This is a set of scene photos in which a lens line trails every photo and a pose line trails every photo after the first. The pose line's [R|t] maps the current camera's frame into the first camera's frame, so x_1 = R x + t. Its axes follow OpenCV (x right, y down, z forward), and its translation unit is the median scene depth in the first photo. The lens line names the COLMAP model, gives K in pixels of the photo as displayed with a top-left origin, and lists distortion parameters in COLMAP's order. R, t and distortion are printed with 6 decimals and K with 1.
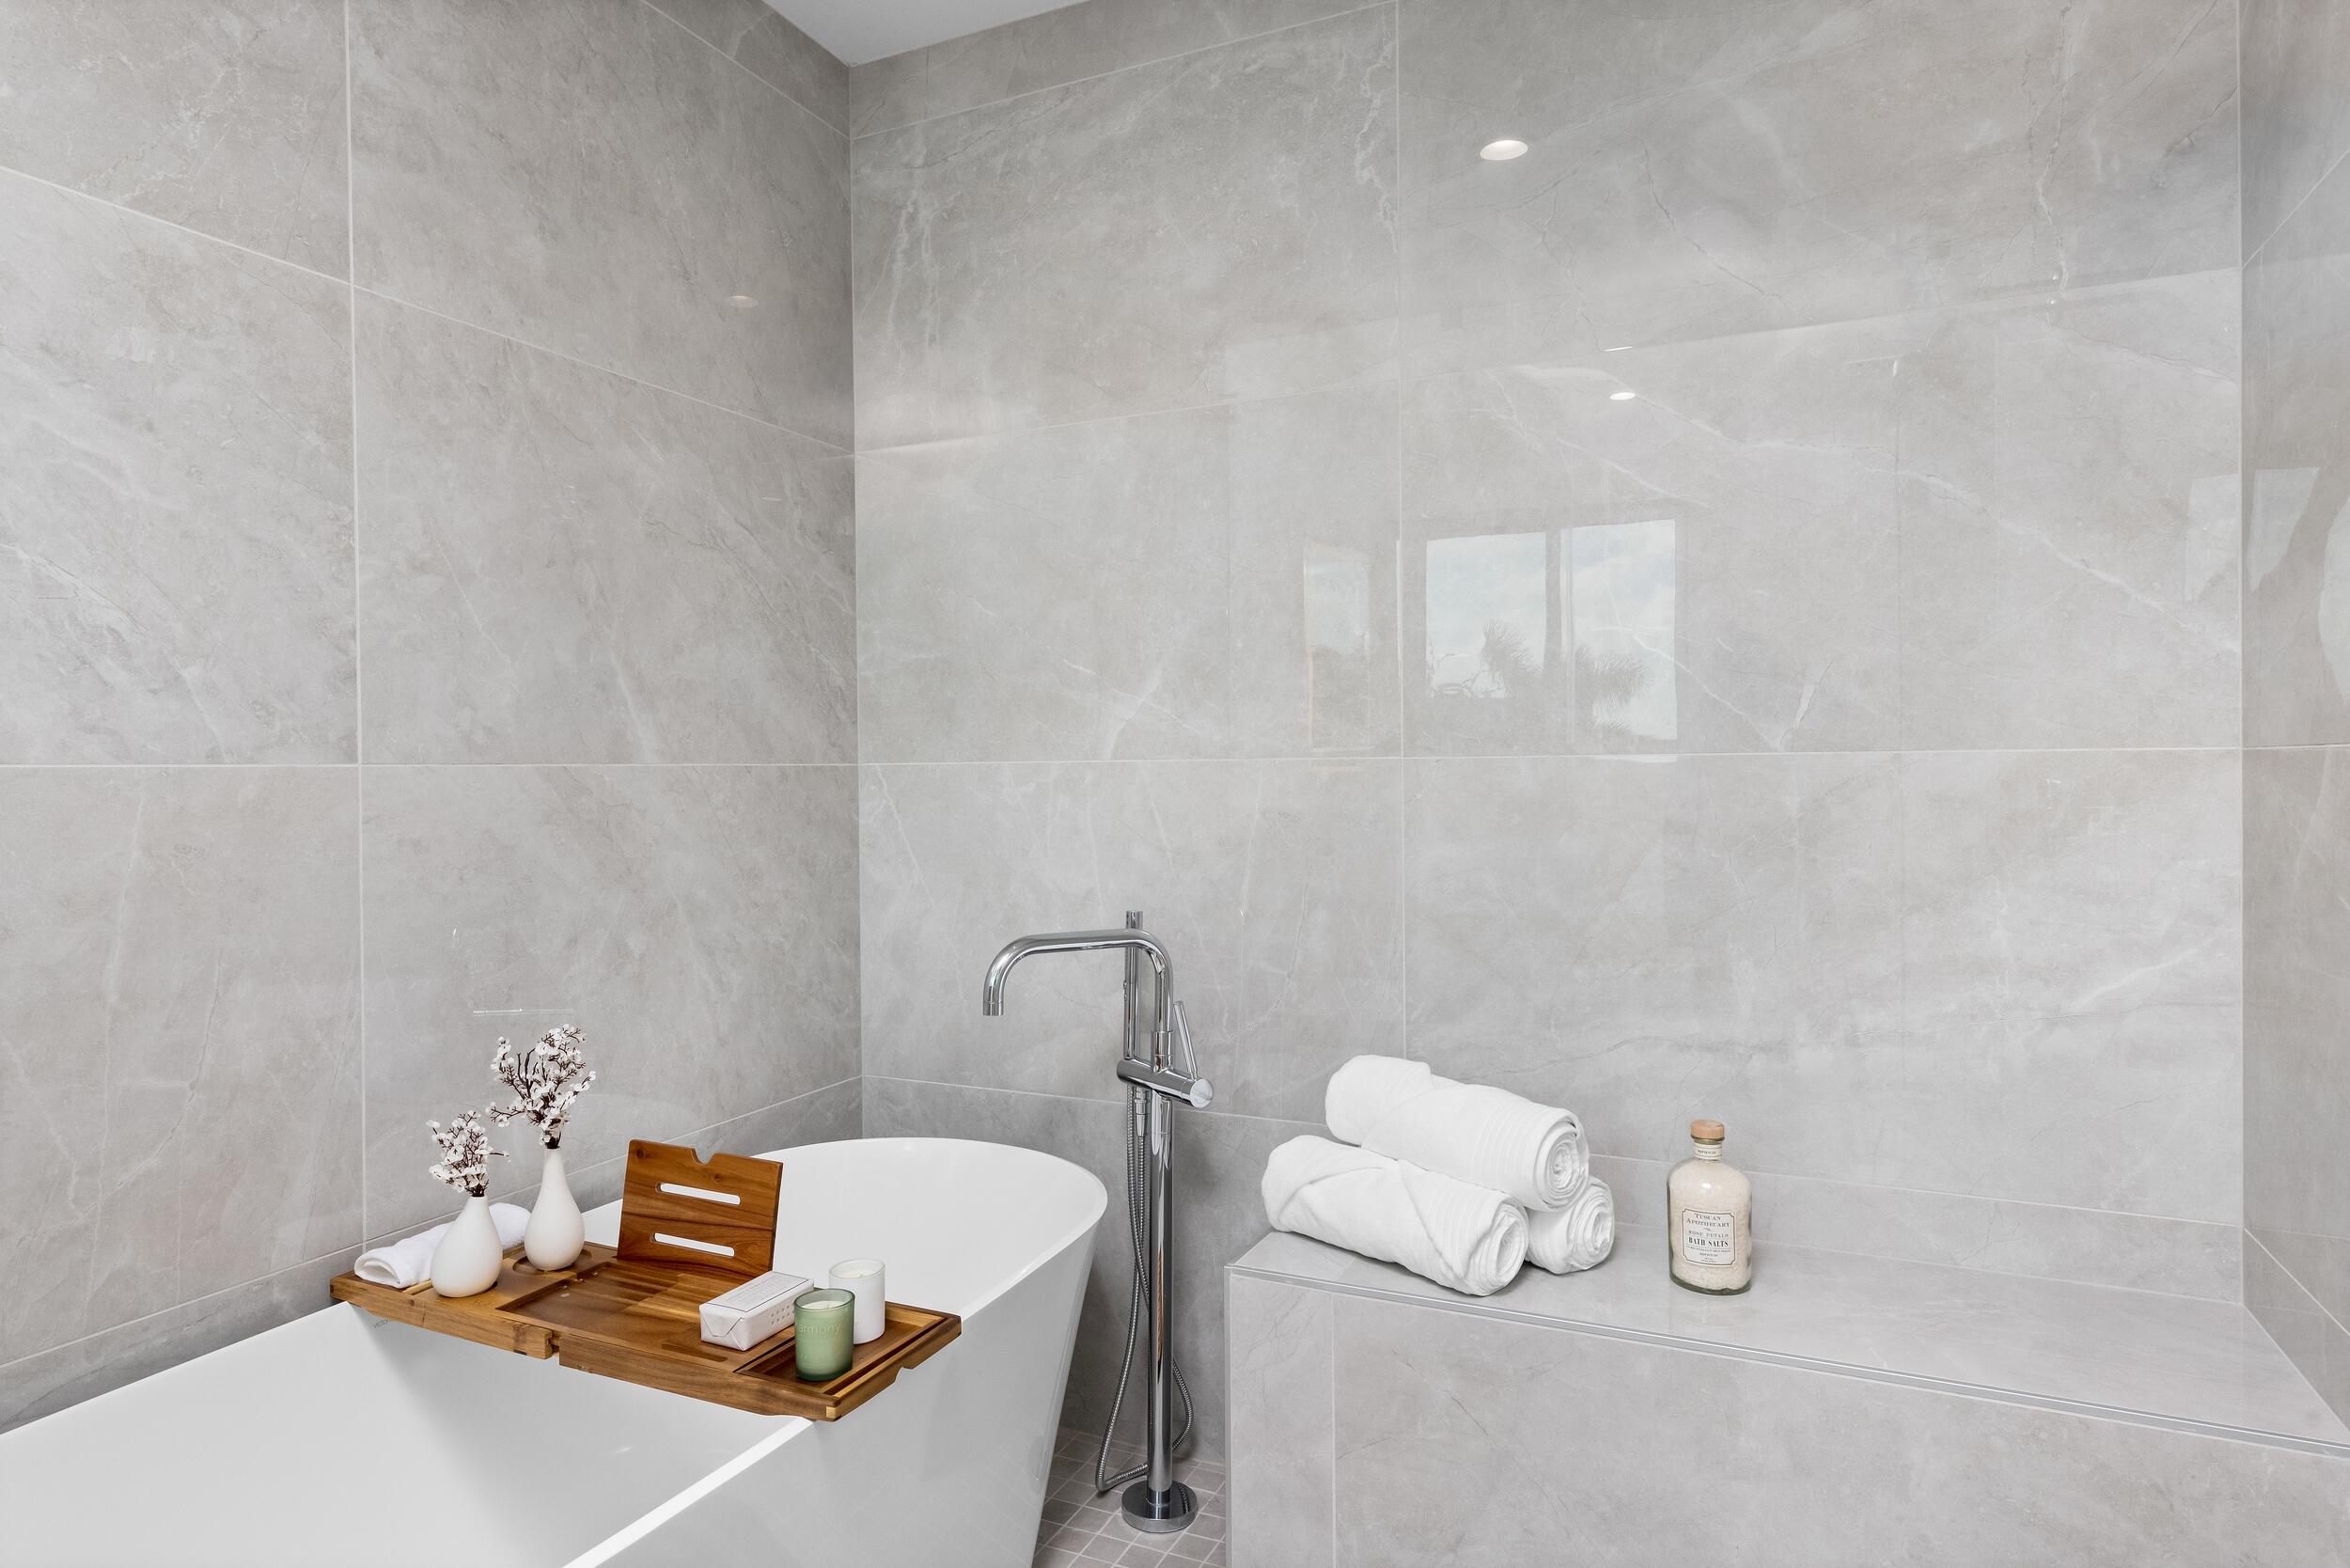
lens RADIAL K [[1324.5, 0, 1171.3], [0, 1324.5, 764.3], [0, 0, 1]] dist [0.012344, -0.000438]
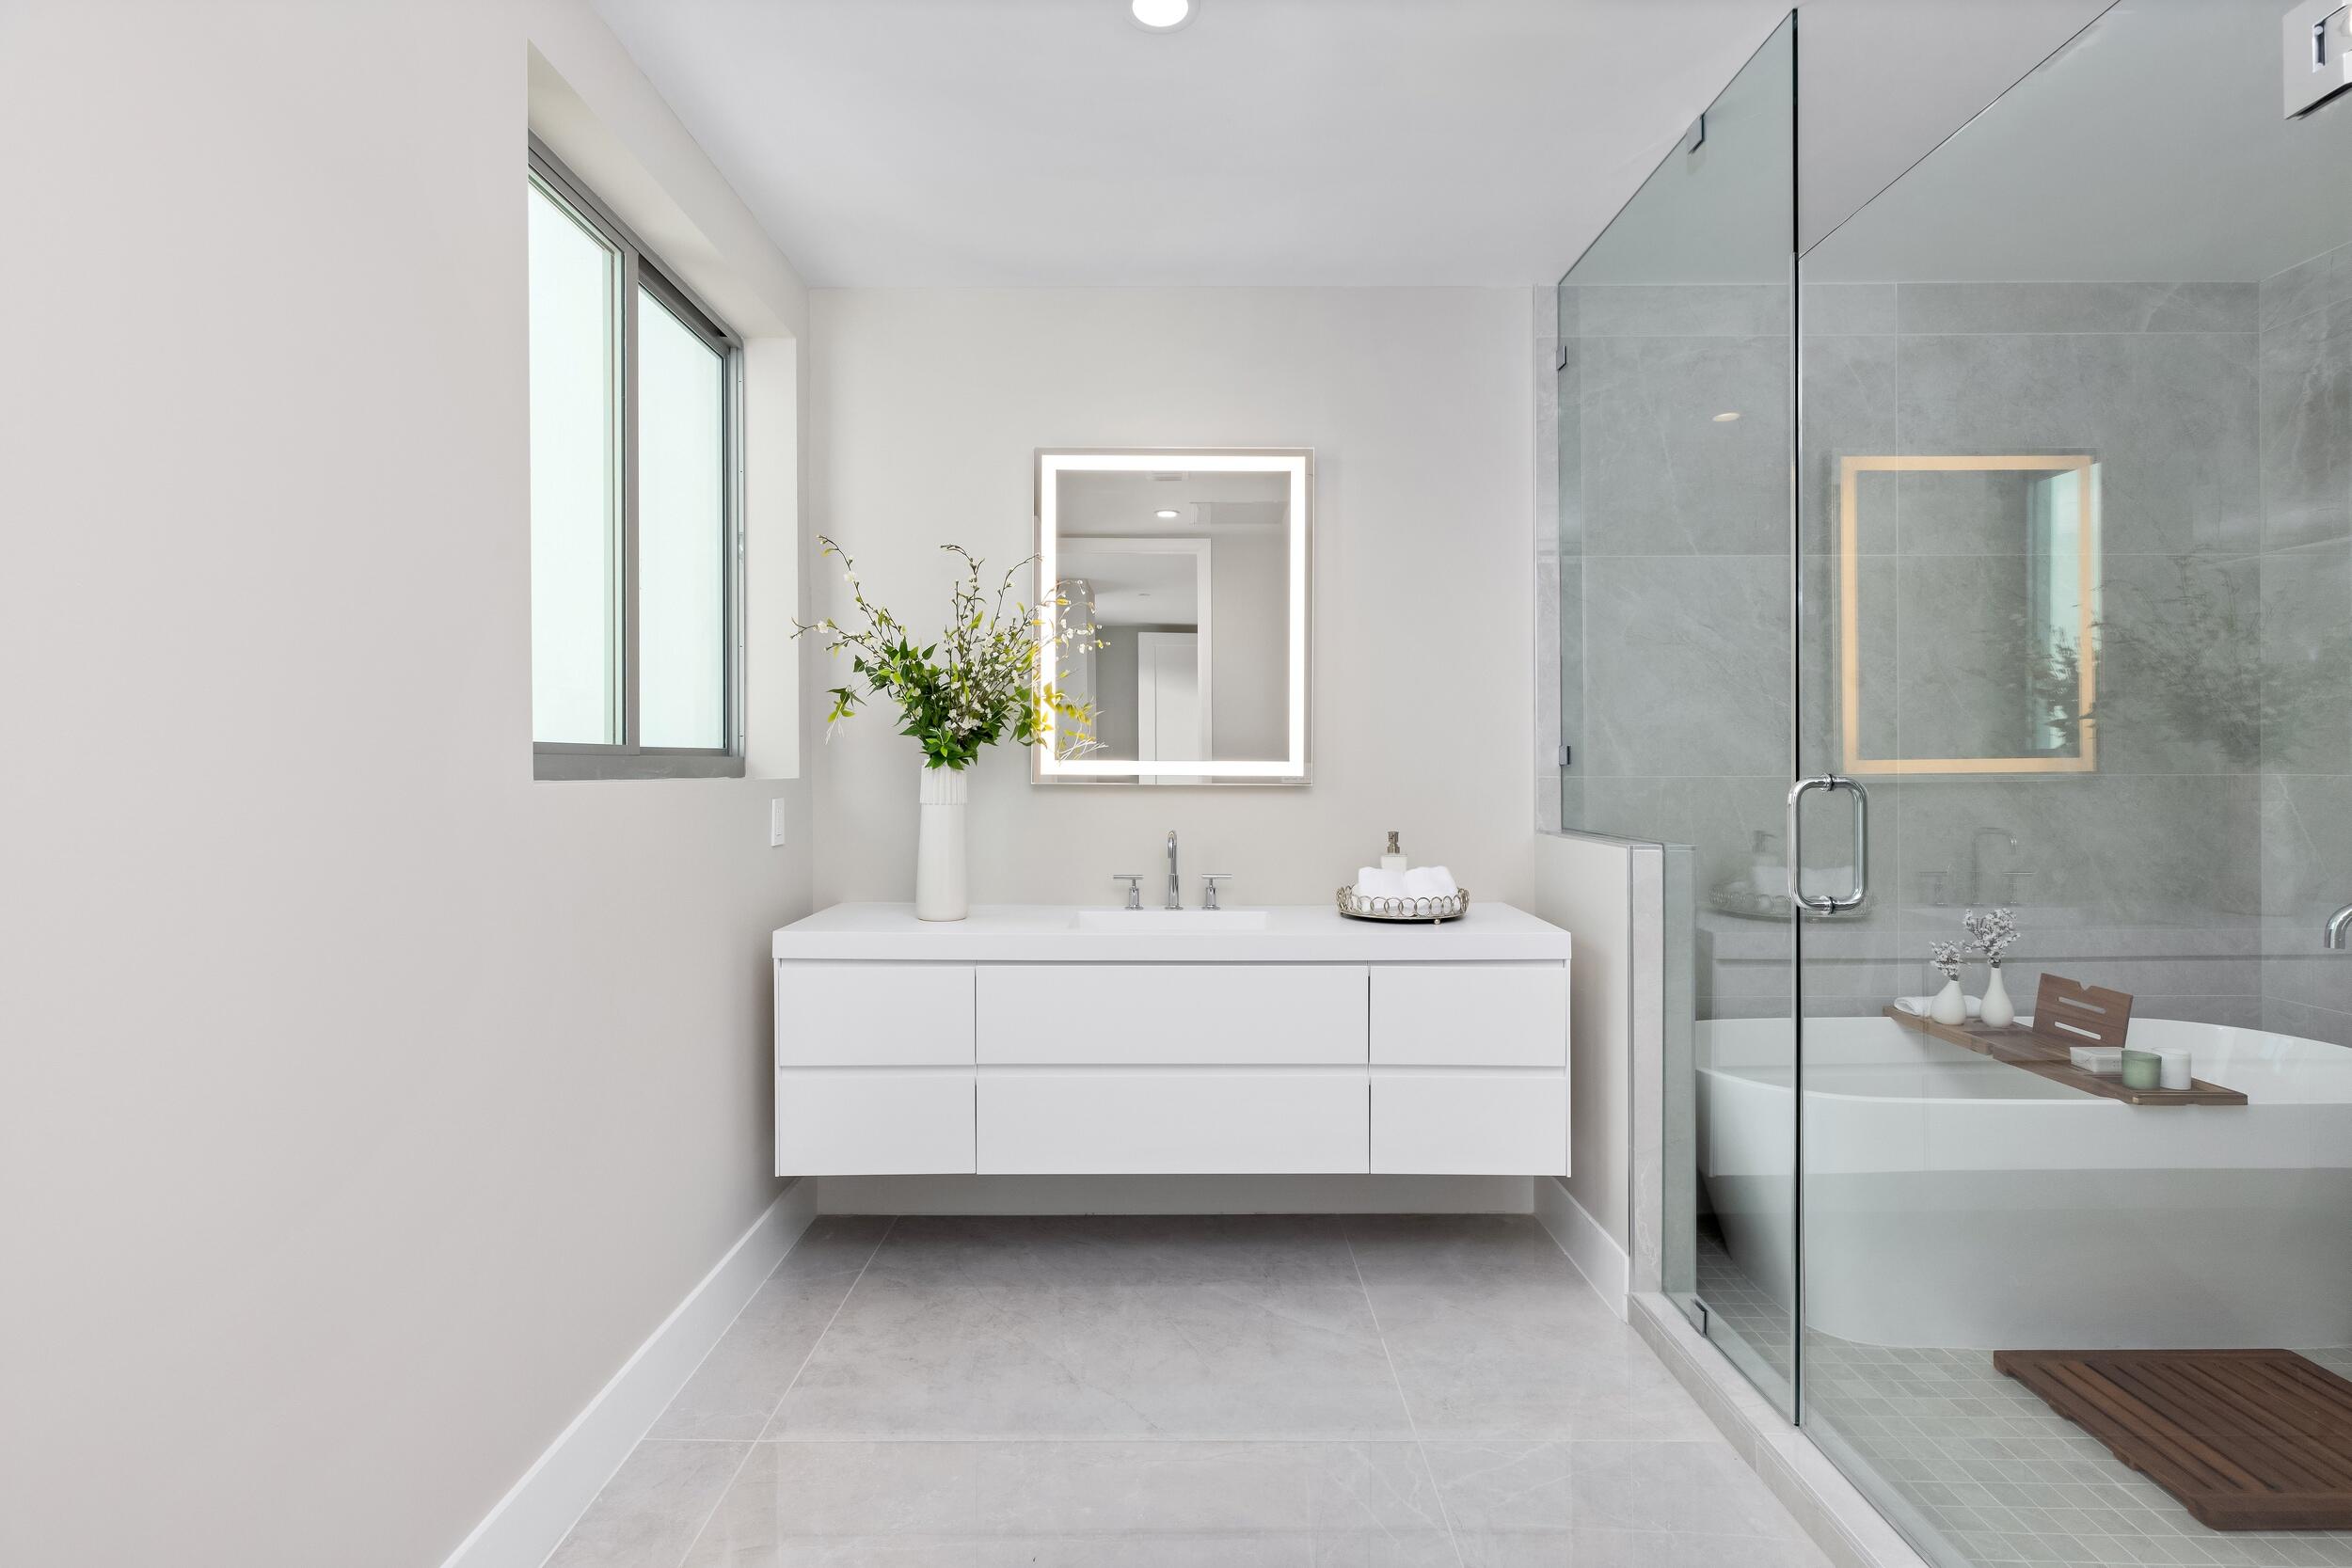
lens RADIAL K [[1069.3, 0, 1170.3], [0, 1069.3, 770.9], [0, 0, 1]] dist [0.001375, 0.000380]
pose [[0.418919, 0.014779, -0.907903, 0.451852], [0.001711, 0.999853, 0.017065, -0.036537], [0.908022, -0.008702, 0.418832, -0.765791]]
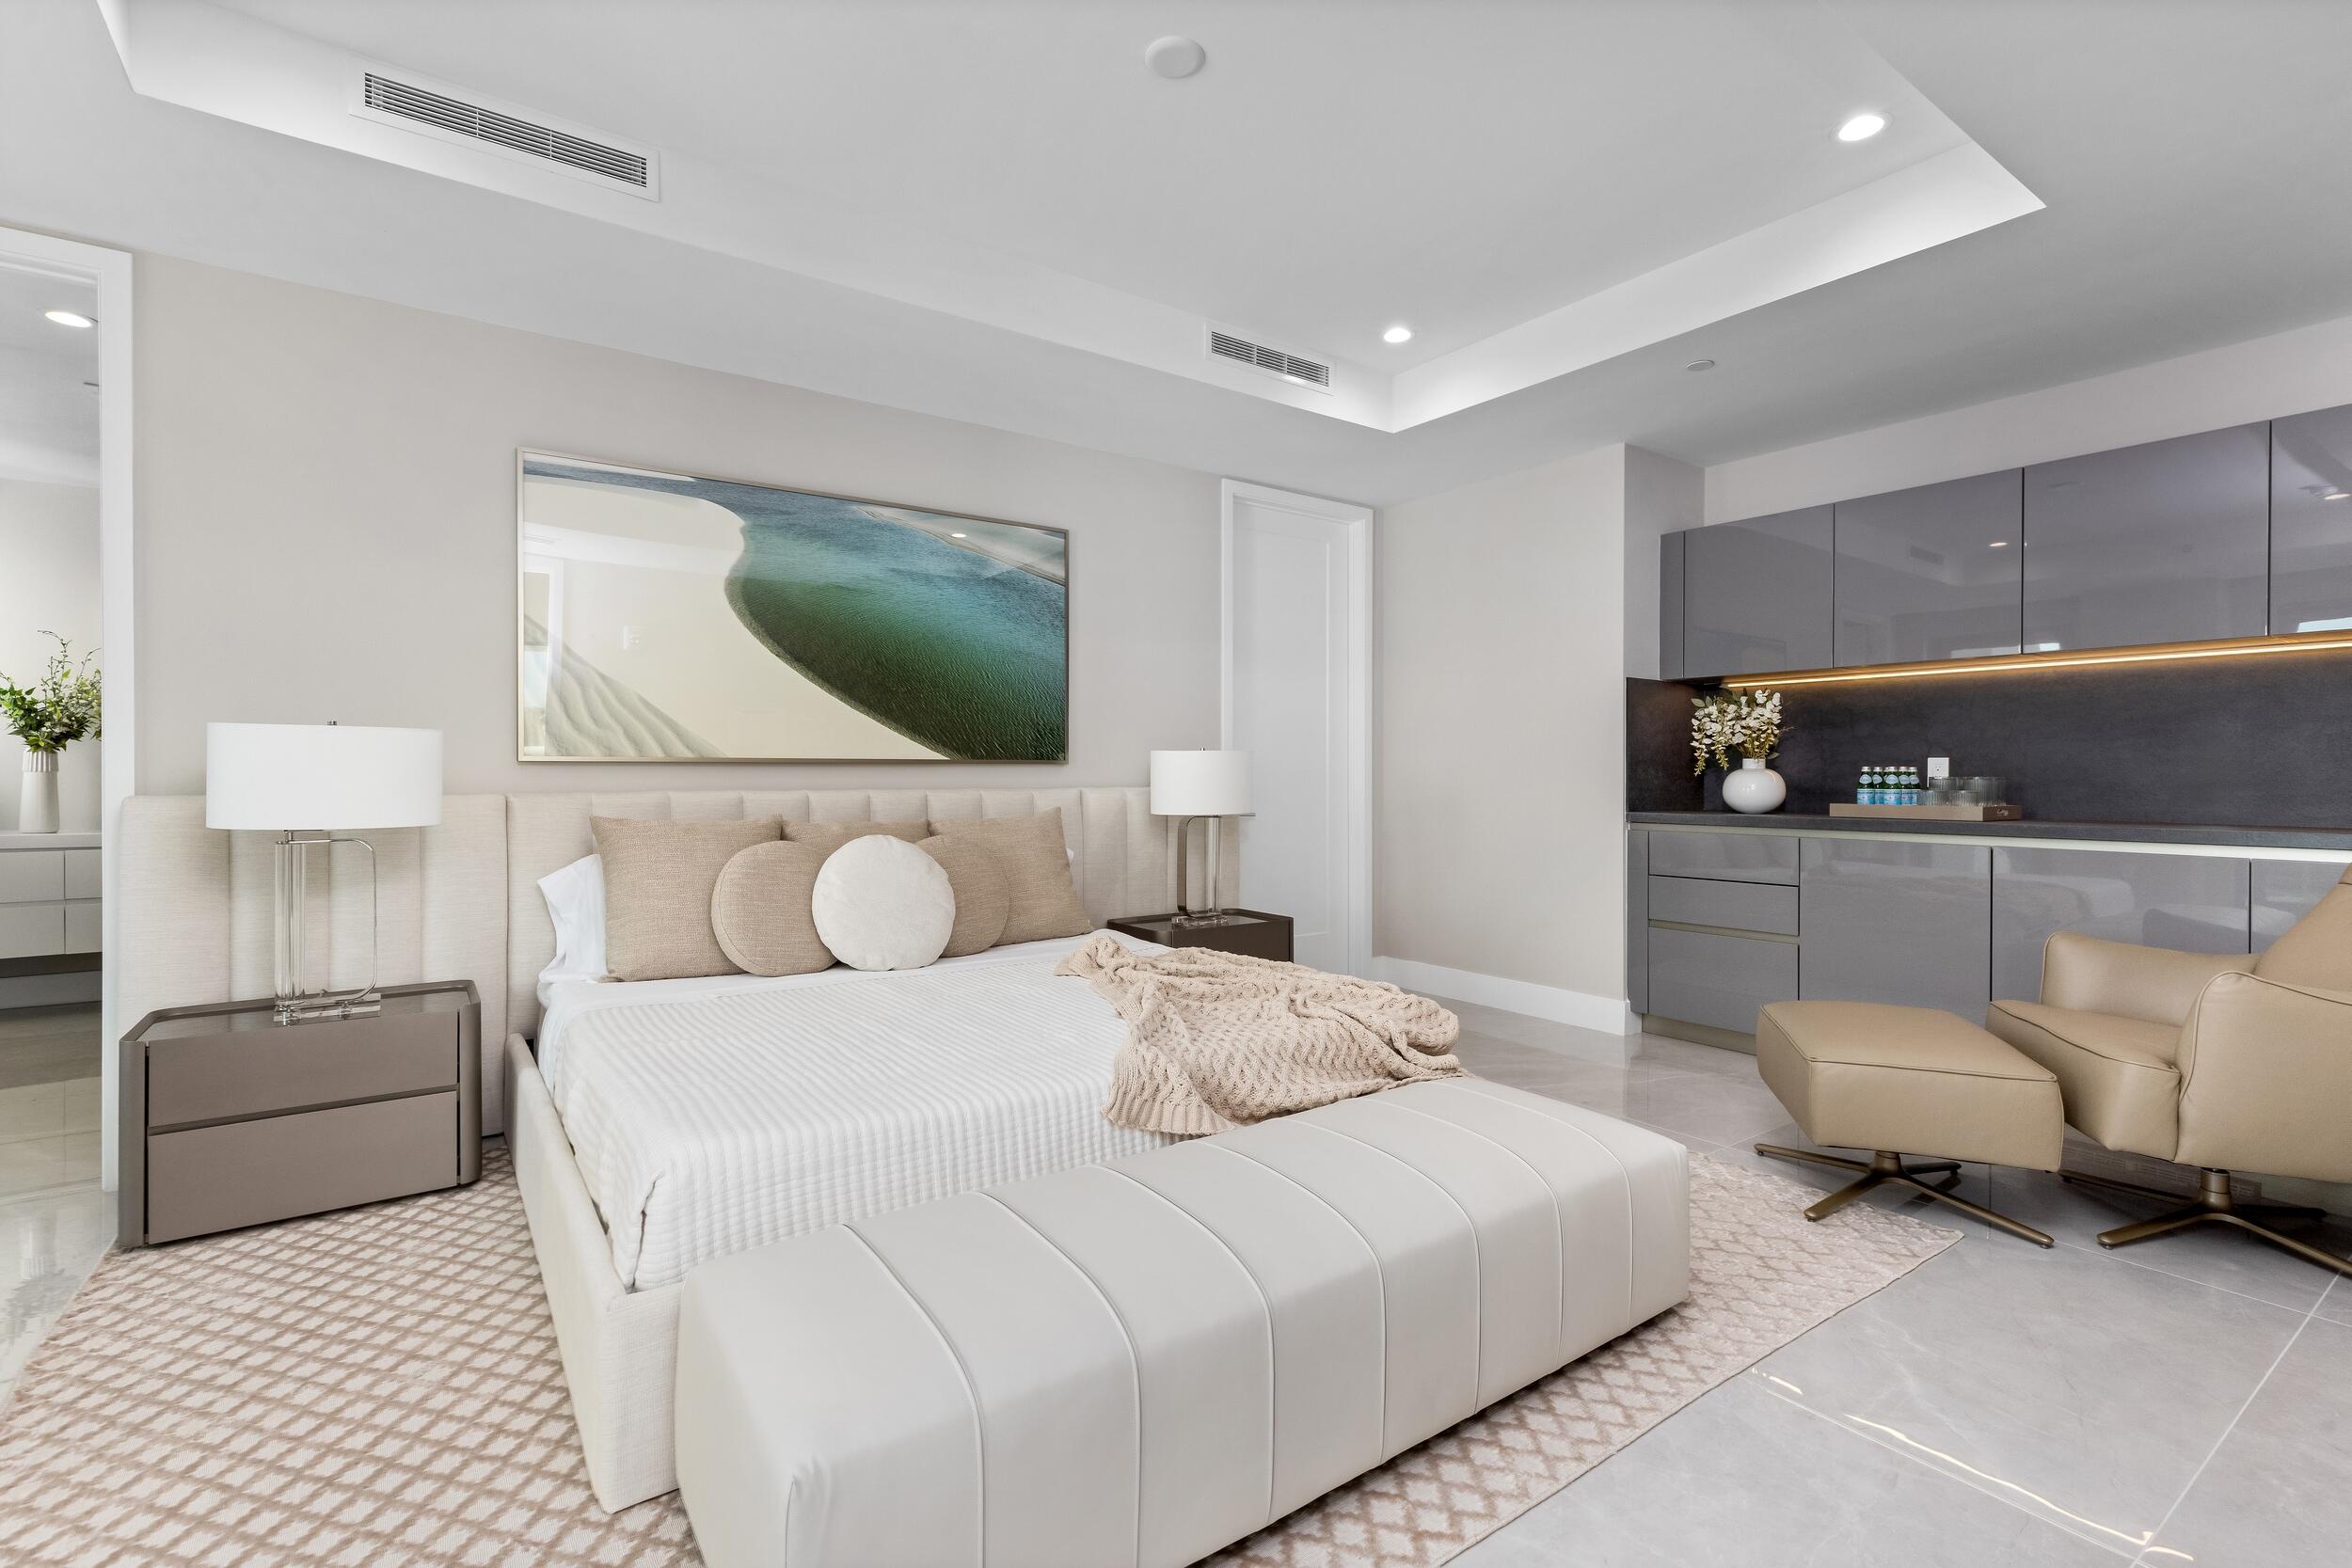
lens RADIAL K [[1069.3, 0, 1170.3], [0, 1069.3, 770.9], [0, 0, 1]] dist [0.001375, 0.000380]
pose [[0.866926, 0.010122, -0.498334, 3.005741], [-0.007641, 0.999946, 0.007017, -0.009263], [0.498379, -0.002275, 0.866957, -1.405274]]
